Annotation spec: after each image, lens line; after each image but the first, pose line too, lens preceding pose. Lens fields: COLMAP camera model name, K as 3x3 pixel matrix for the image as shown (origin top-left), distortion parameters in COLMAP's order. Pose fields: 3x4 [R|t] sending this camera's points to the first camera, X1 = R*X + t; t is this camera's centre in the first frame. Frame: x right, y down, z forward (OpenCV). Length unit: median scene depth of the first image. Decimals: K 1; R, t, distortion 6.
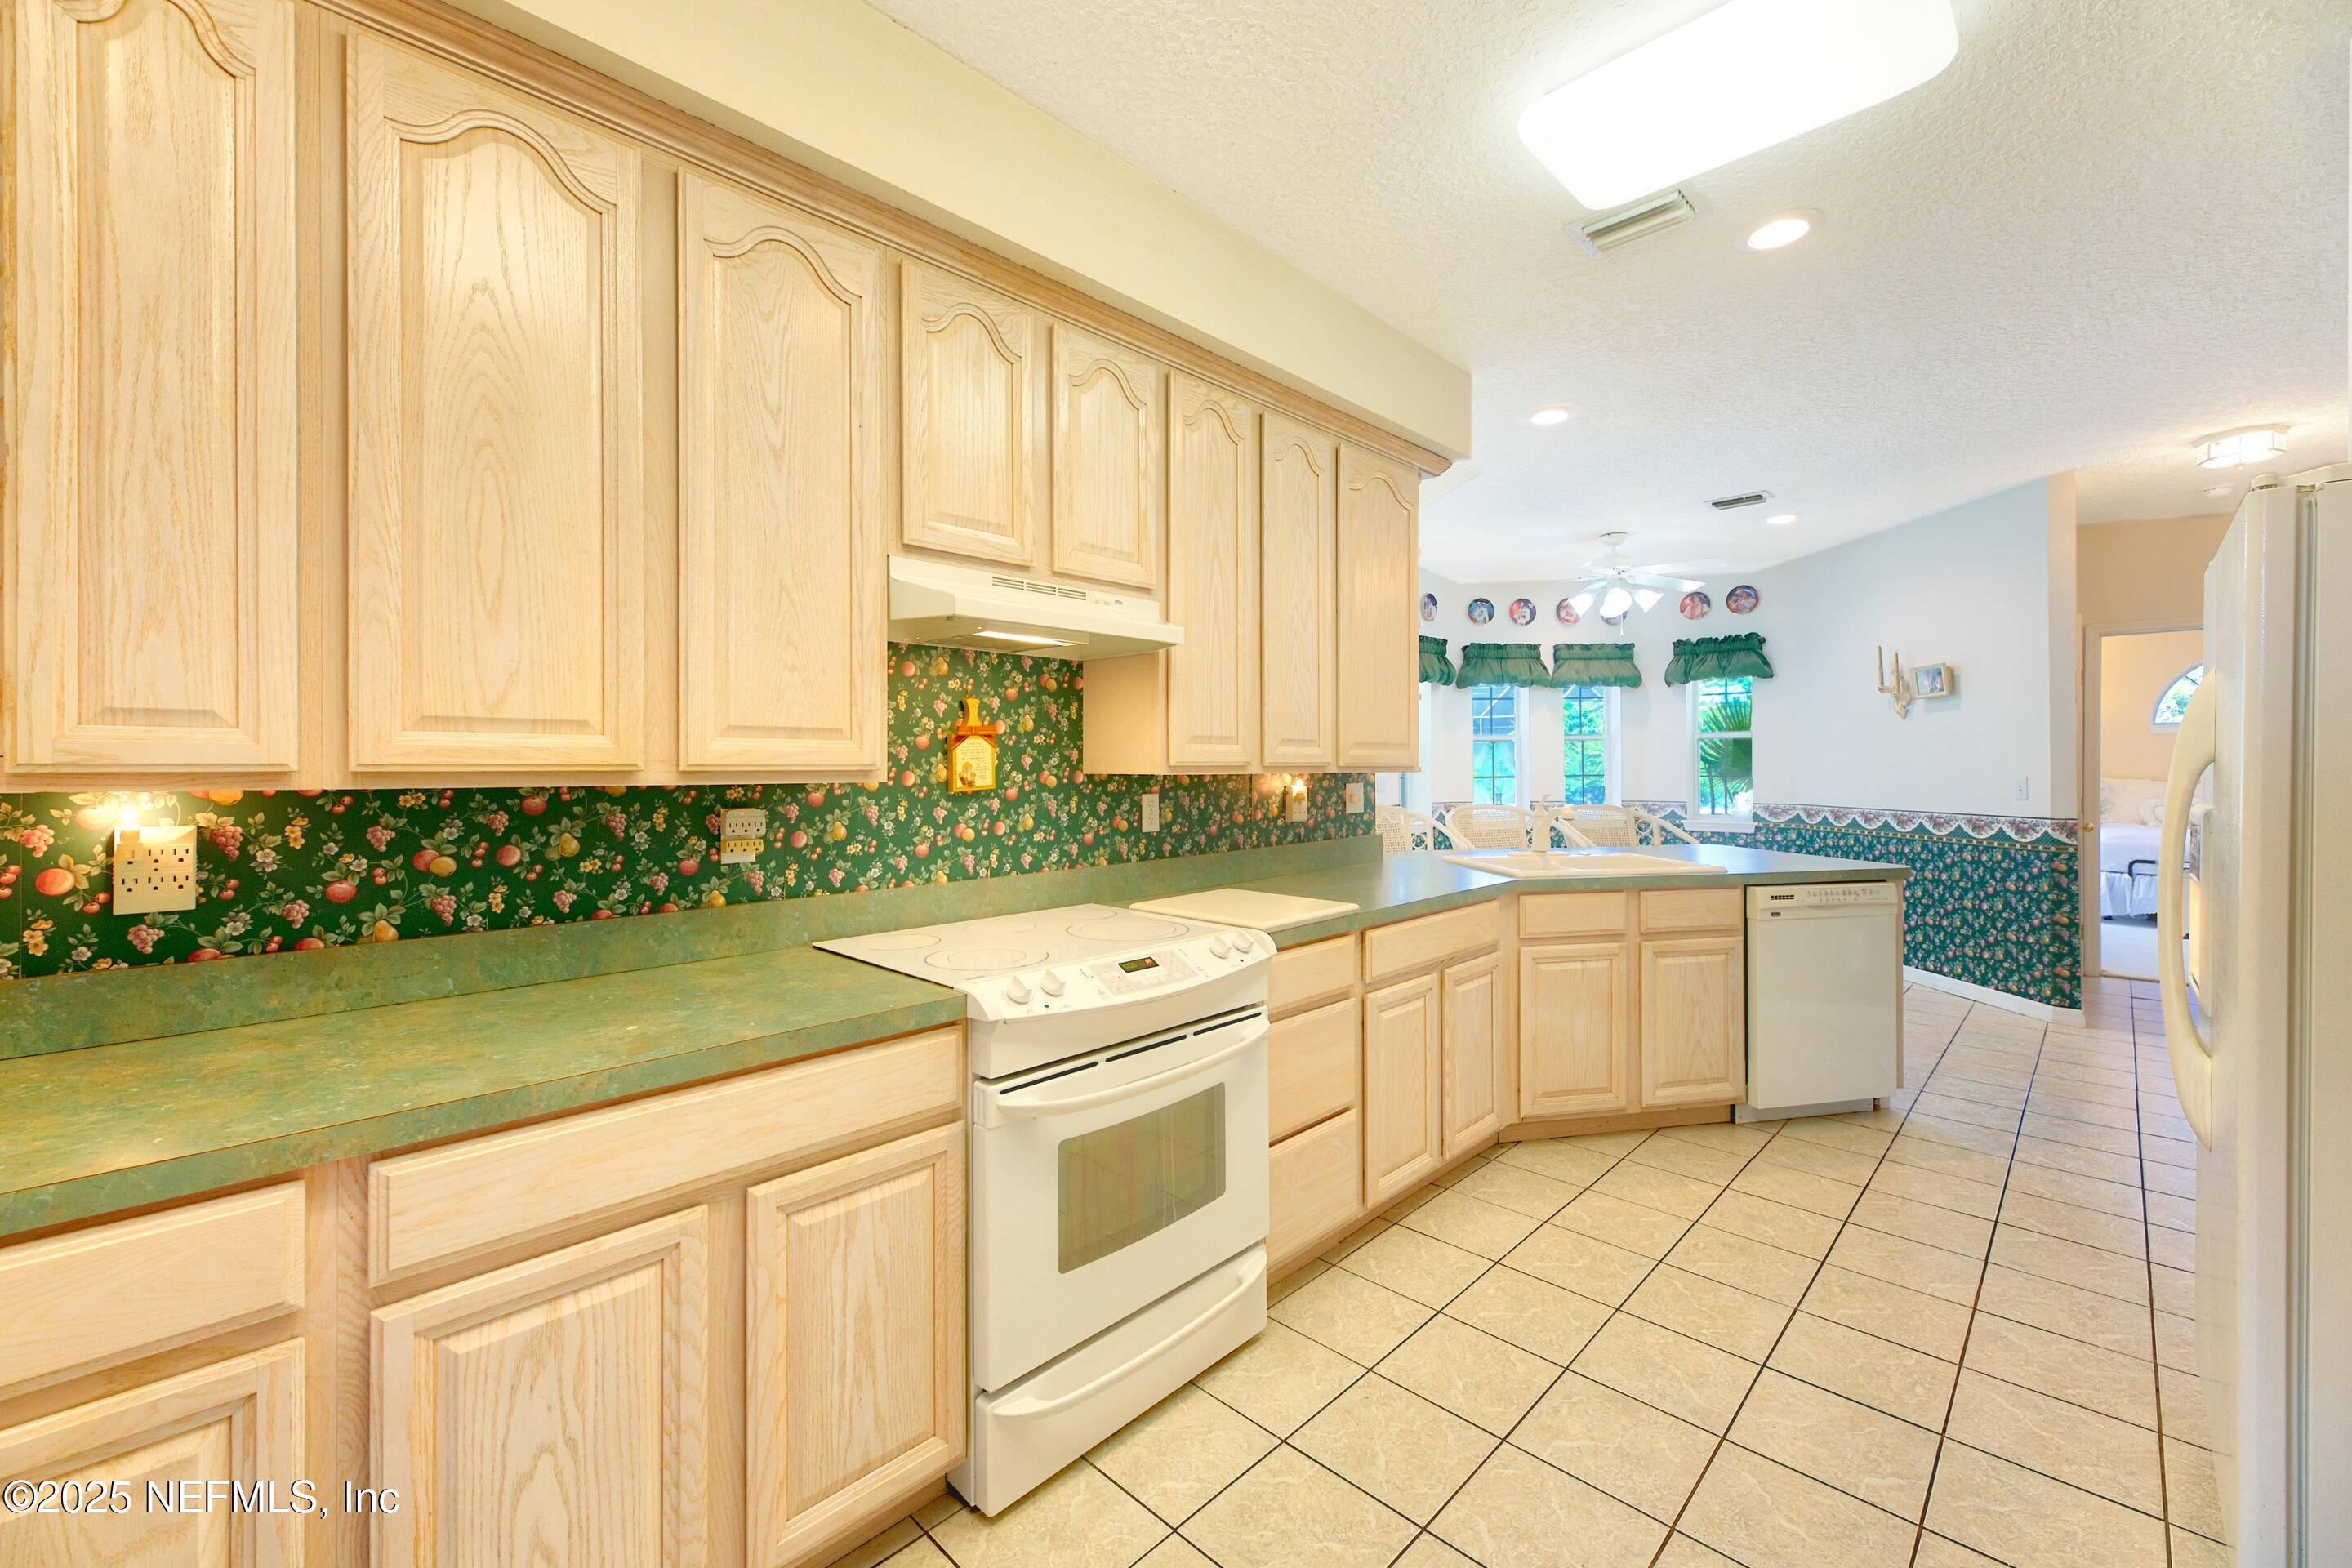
lens RADIAL K [[943.1, 0, 1161.1], [0, 943.1, 765.6], [0, 0, 1]] dist [0.006010, -0.003956]
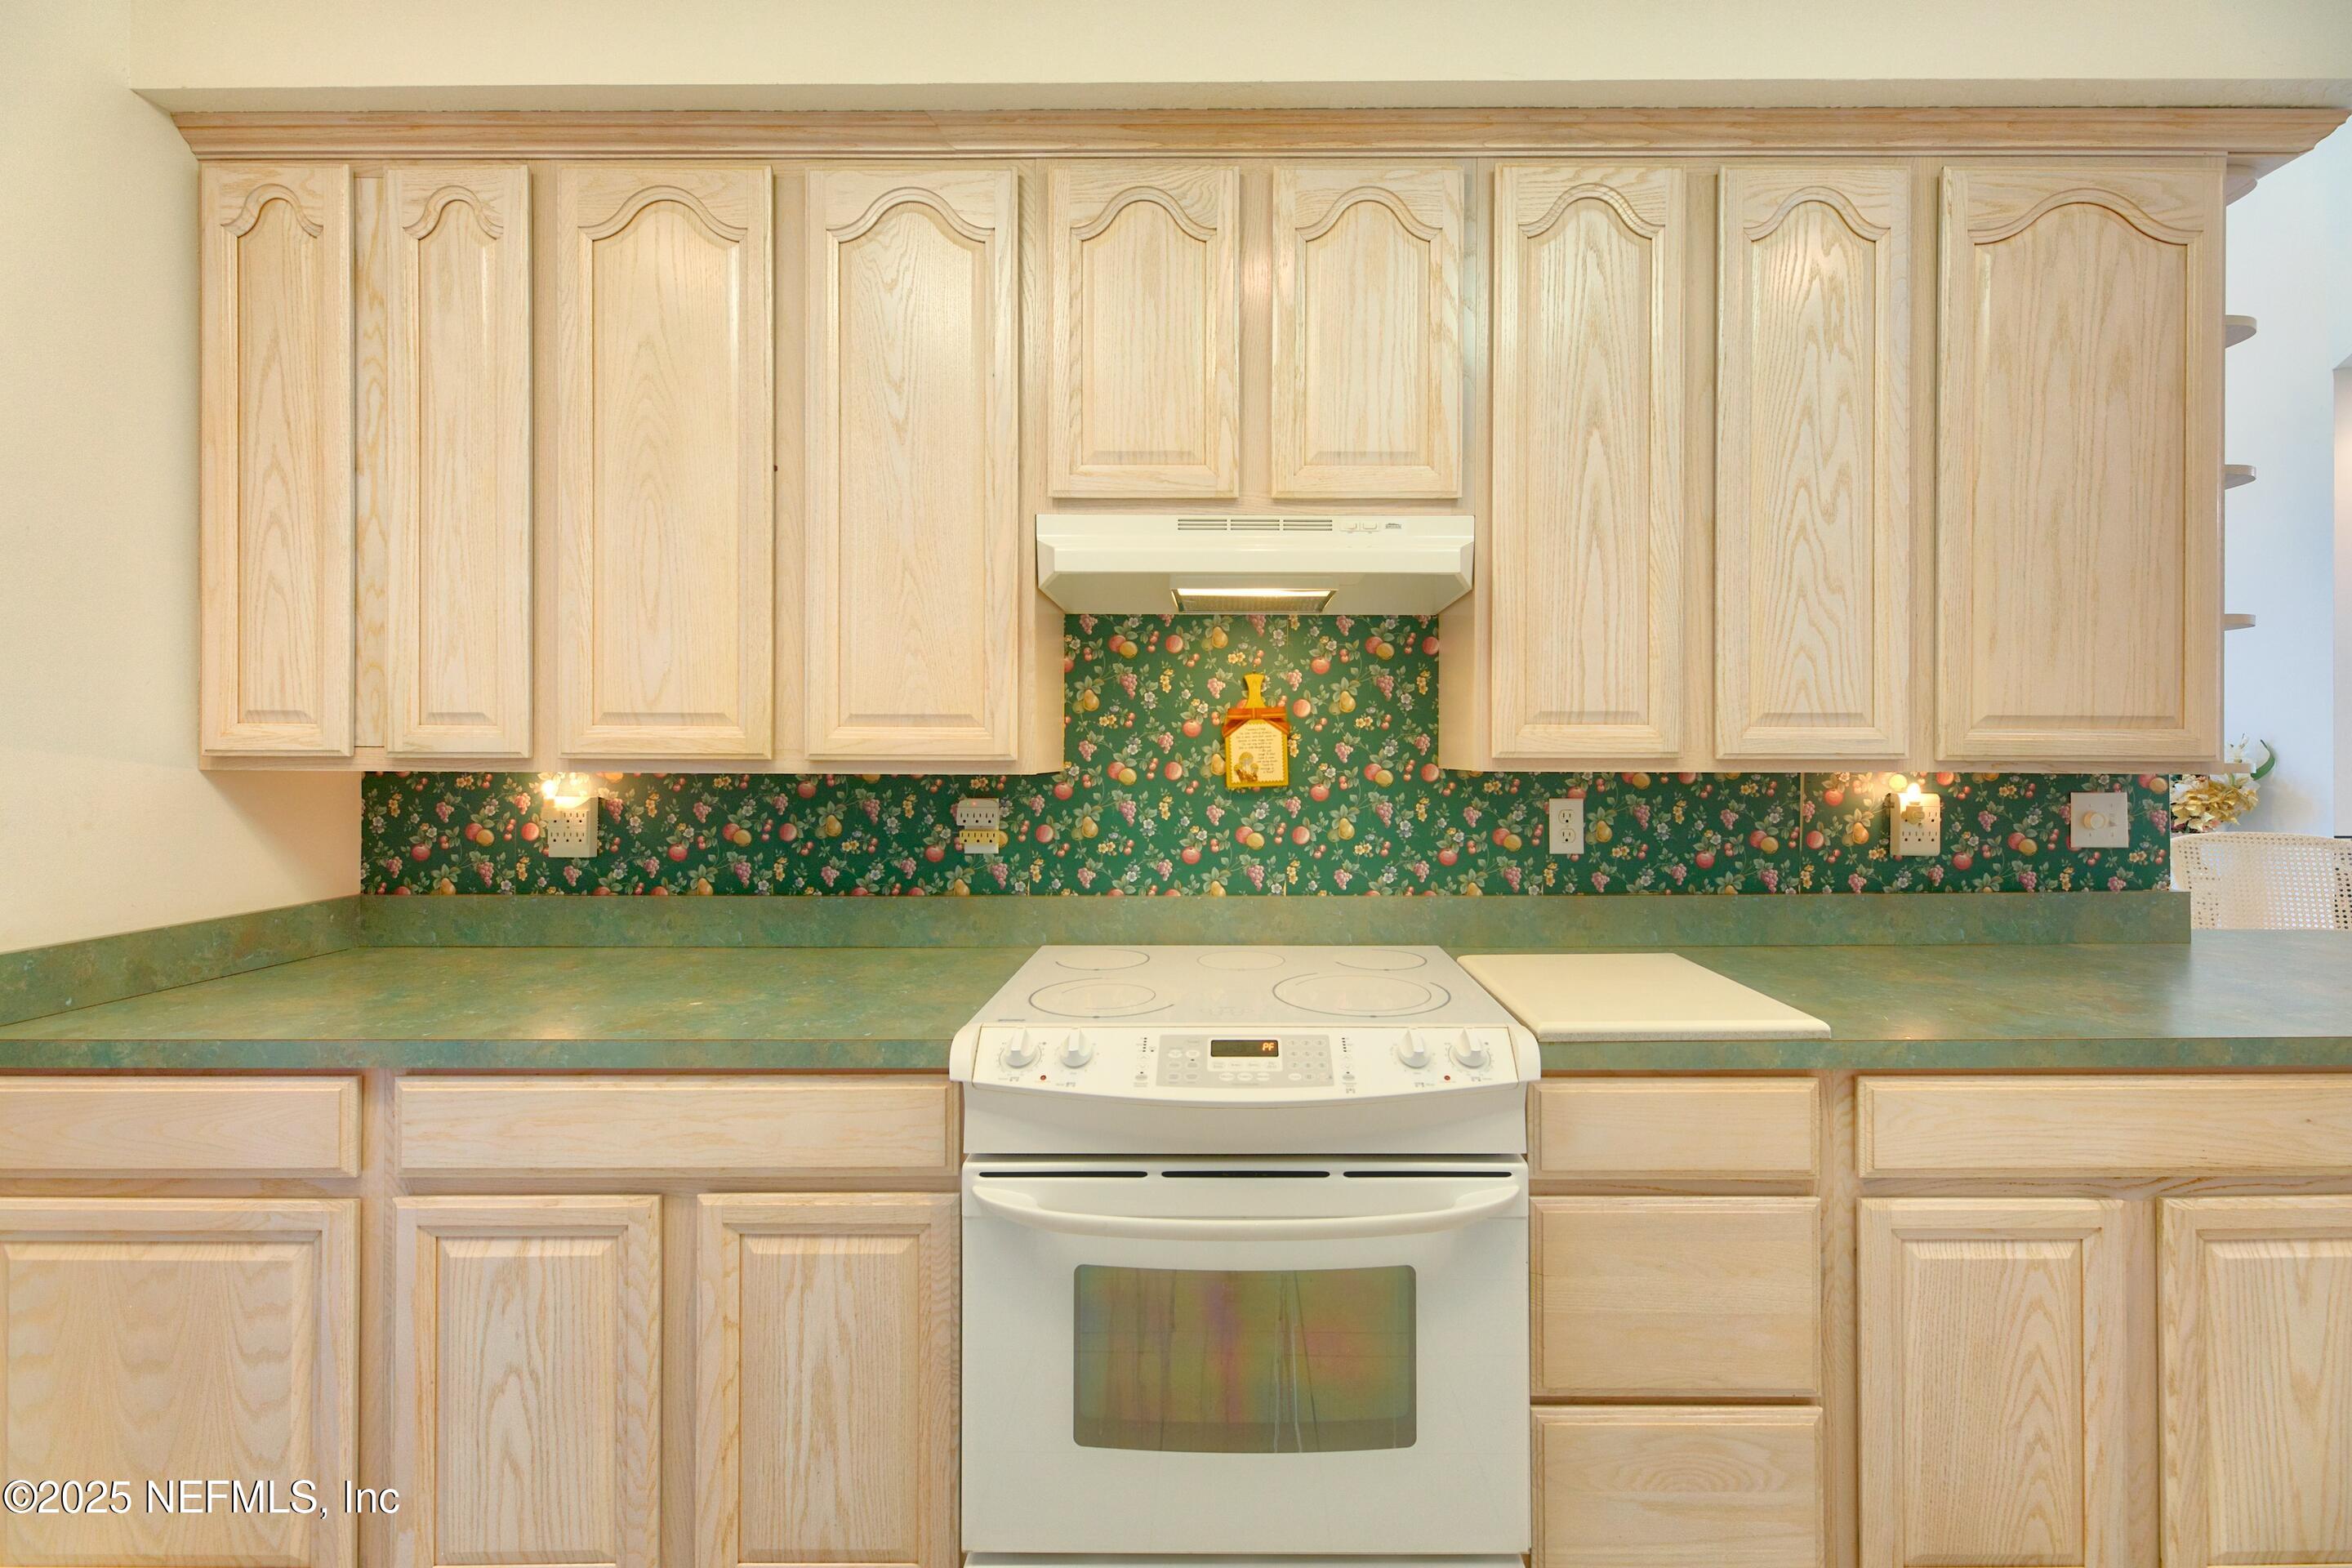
lens RADIAL K [[943.1, 0, 1237.1], [0, 943.1, 756.1], [0, 0, 1]] dist [0.006010, -0.003956]
pose [[0.704702, 0.003443, -0.709495, 0.355189], [-0.004232, 0.999991, 0.000650, -0.000650], [0.709491, 0.002545, 0.704710, 0.398808]]
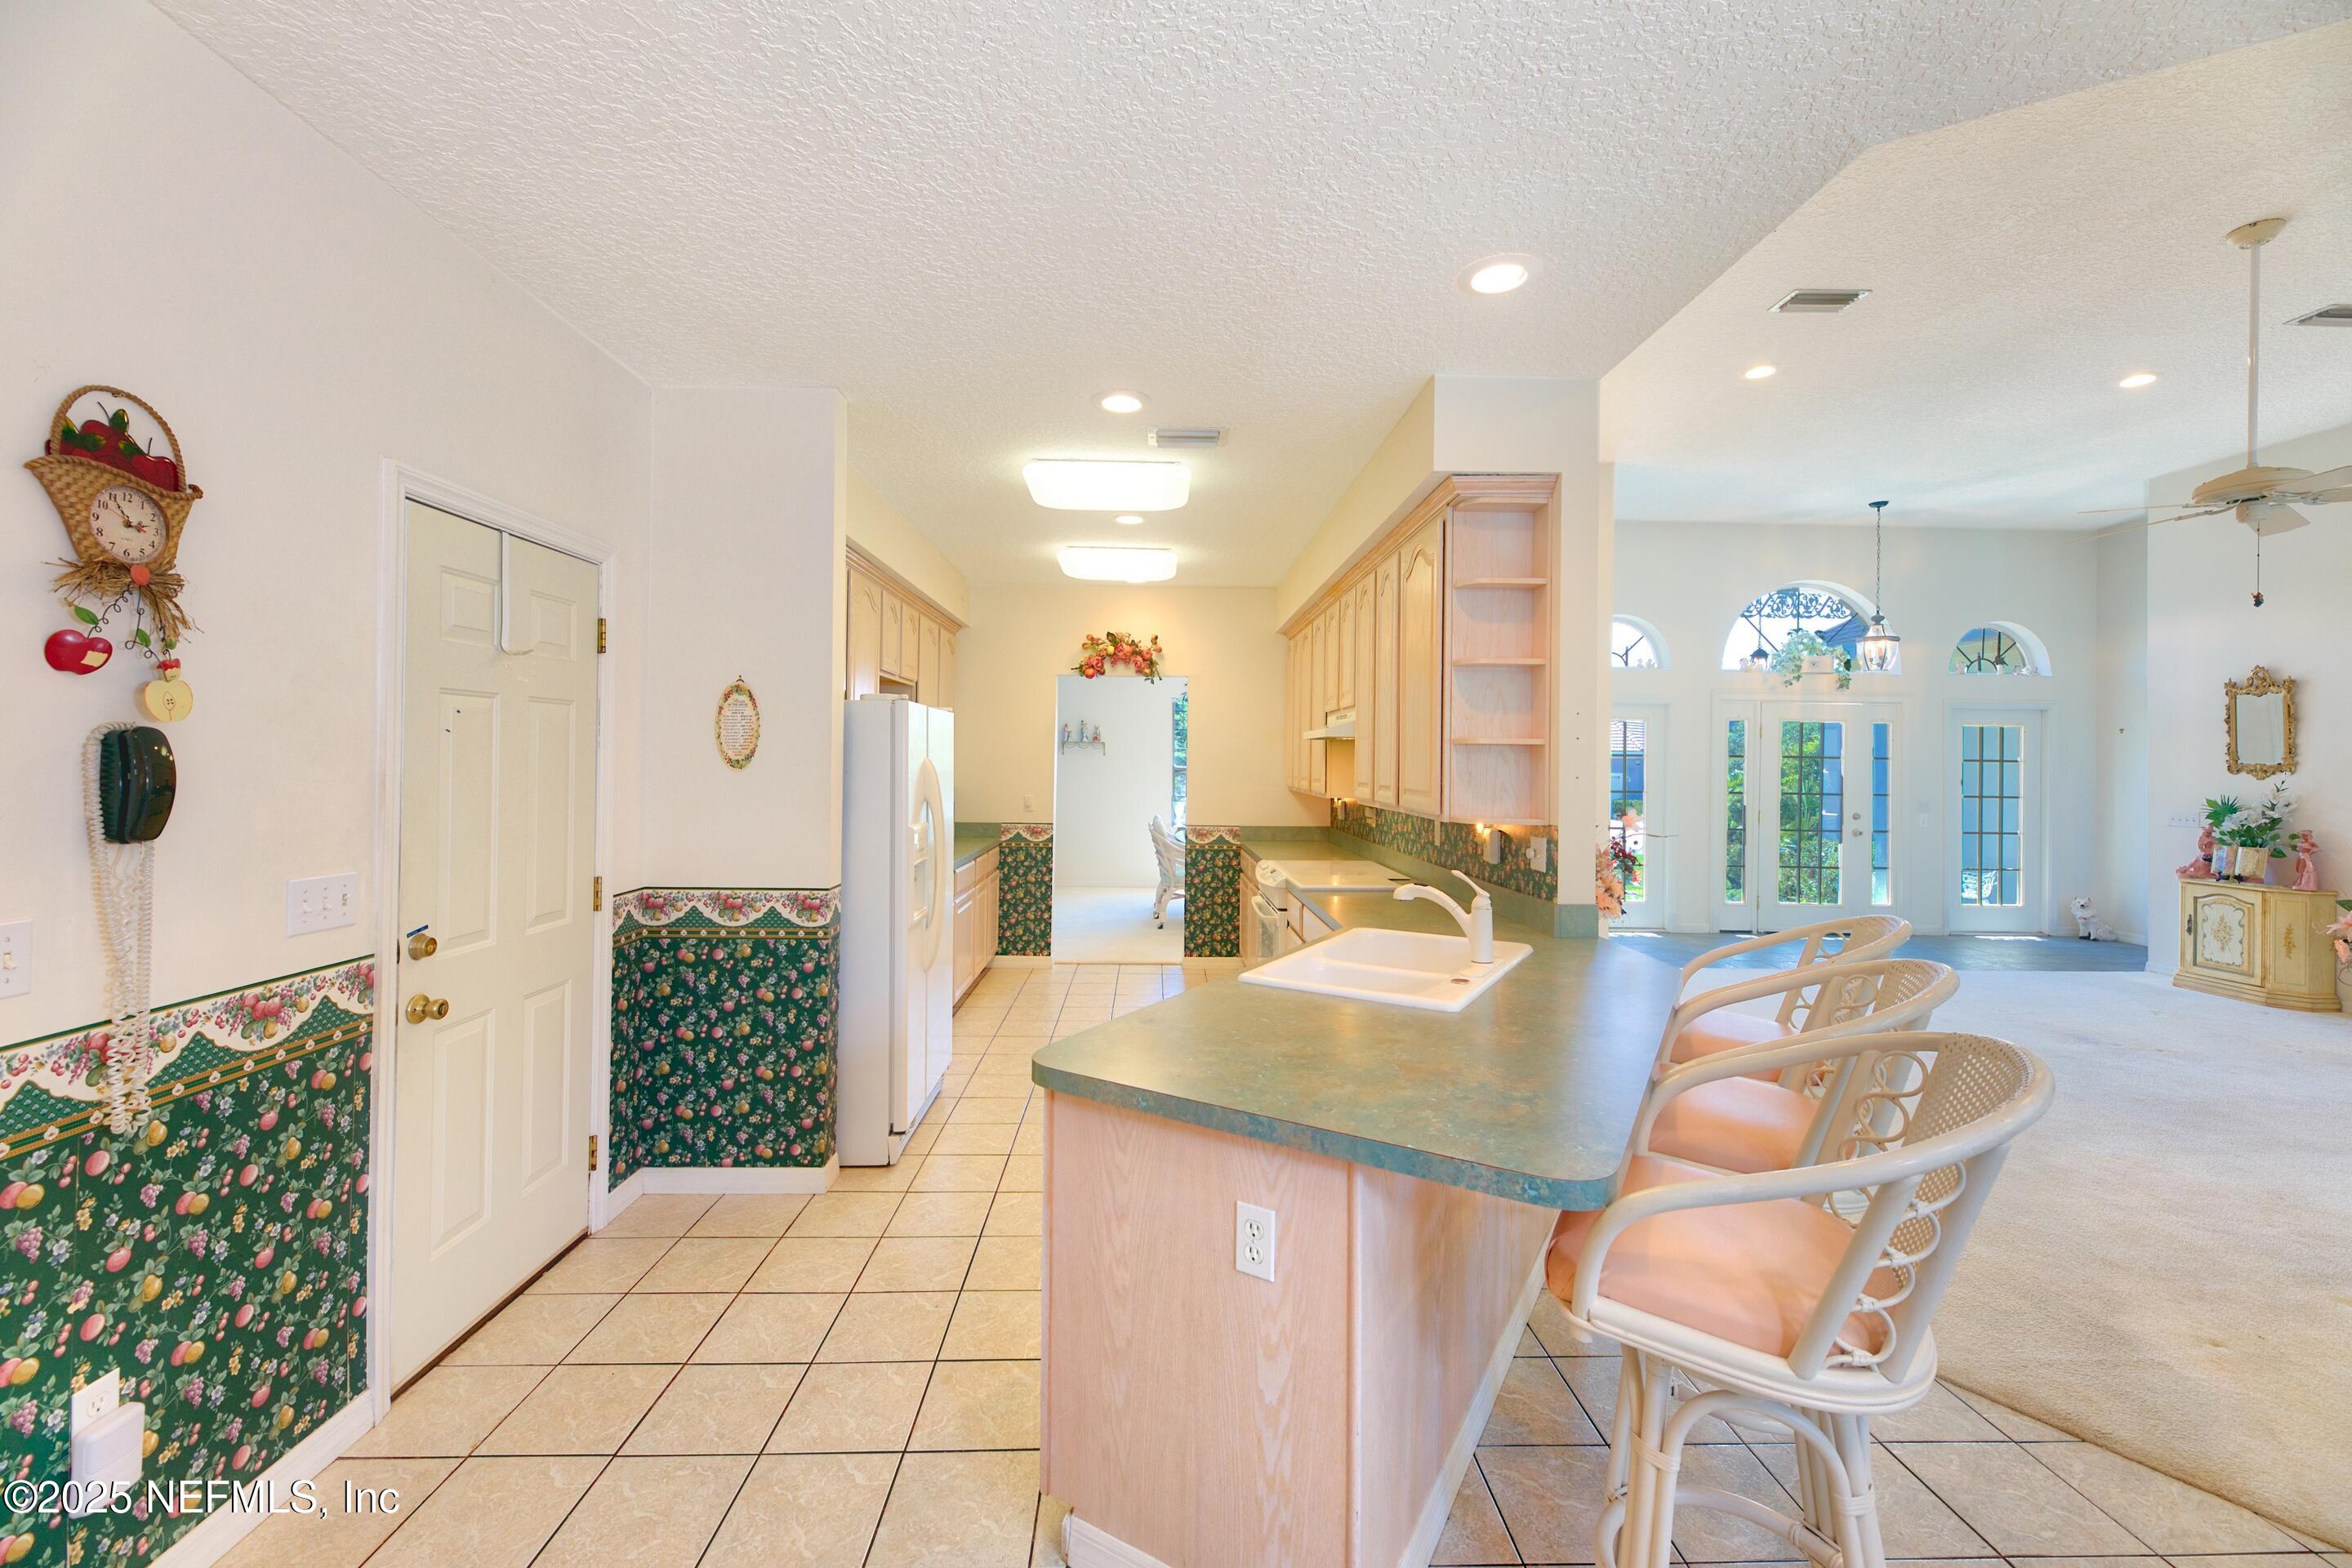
lens RADIAL K [[943.1, 0, 1169.1], [0, 943.1, 759.4], [0, 0, 1]] dist [0.006010, -0.003956]
pose [[-0.688889, -0.006706, -0.724836, 1.575463], [-0.010793, 0.999941, 0.001006, -0.071938], [0.724786, 0.008516, -0.688921, 1.981313]]
